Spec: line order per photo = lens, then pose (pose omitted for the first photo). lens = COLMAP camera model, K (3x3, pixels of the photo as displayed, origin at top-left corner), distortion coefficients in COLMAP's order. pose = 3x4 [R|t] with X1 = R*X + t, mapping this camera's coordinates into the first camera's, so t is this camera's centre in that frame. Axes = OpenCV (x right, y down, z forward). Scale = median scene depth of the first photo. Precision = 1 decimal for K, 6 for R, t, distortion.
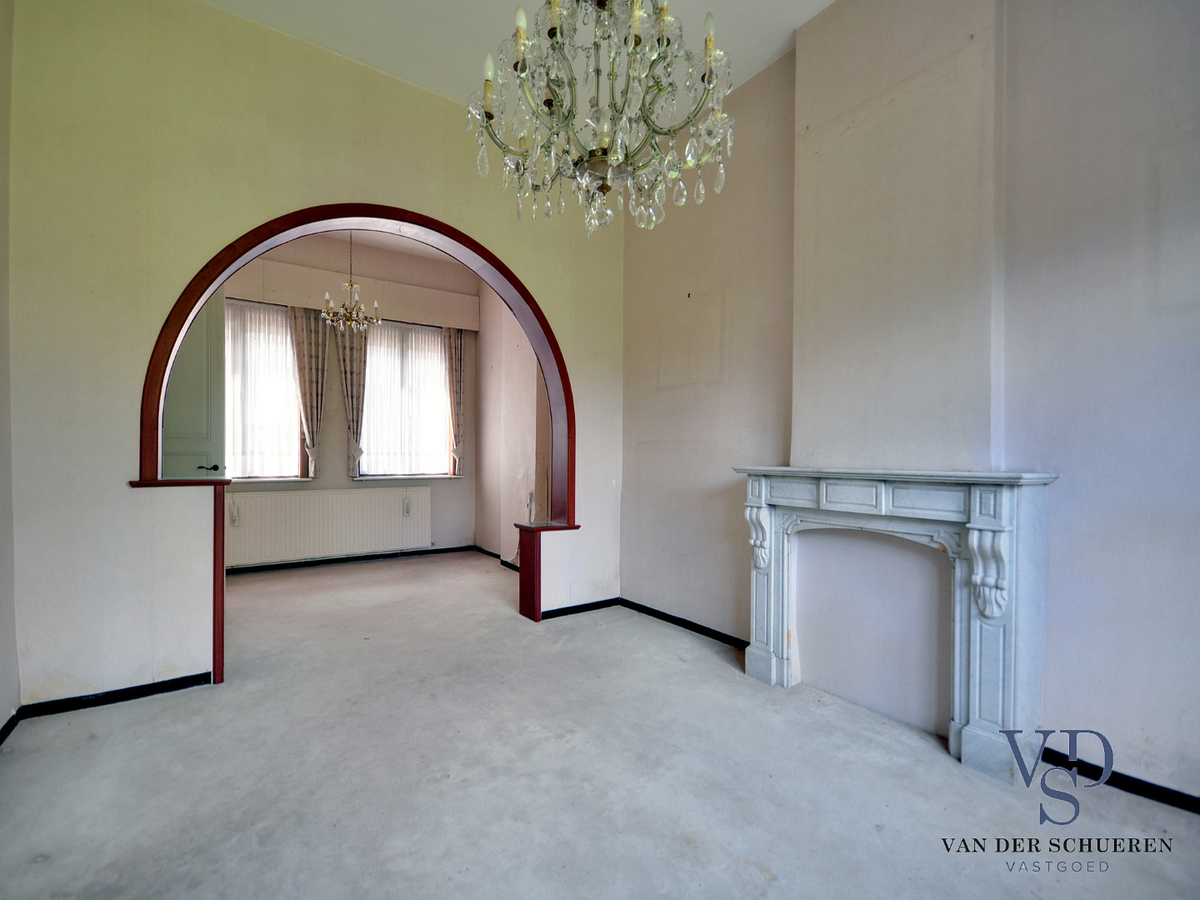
lens RADIAL K [[540.3, 0, 594.5], [0, 540.3, 455.3], [0, 0, 1]] dist [0.002884, -0.000608]
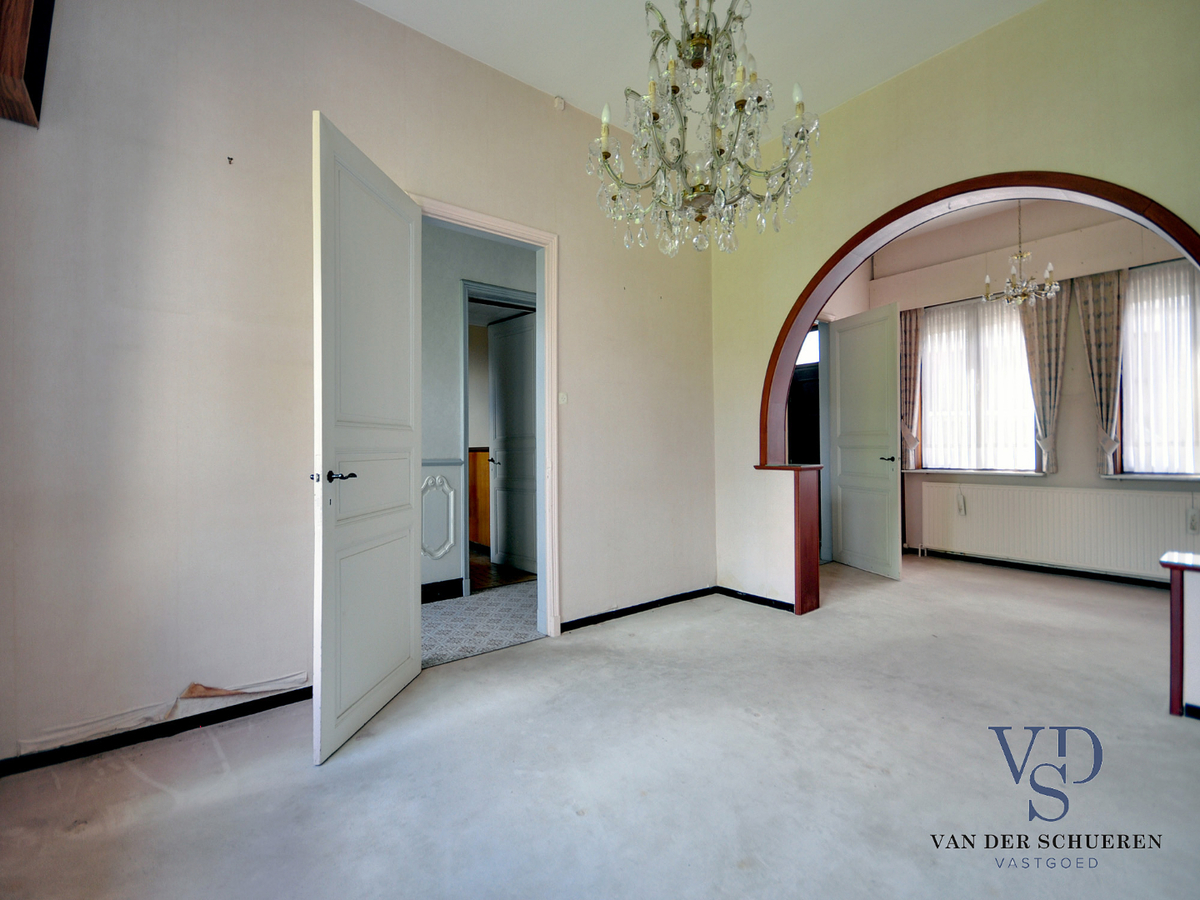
lens RADIAL K [[540.3, 0, 592.9], [0, 540.3, 448.5], [0, 0, 1]] dist [0.002884, -0.000608]
pose [[0.048394, -0.003324, -0.998823, 0.334996], [0.005555, 0.999980, -0.003058, 0.000142], [0.998813, -0.005401, 0.048411, 0.212132]]
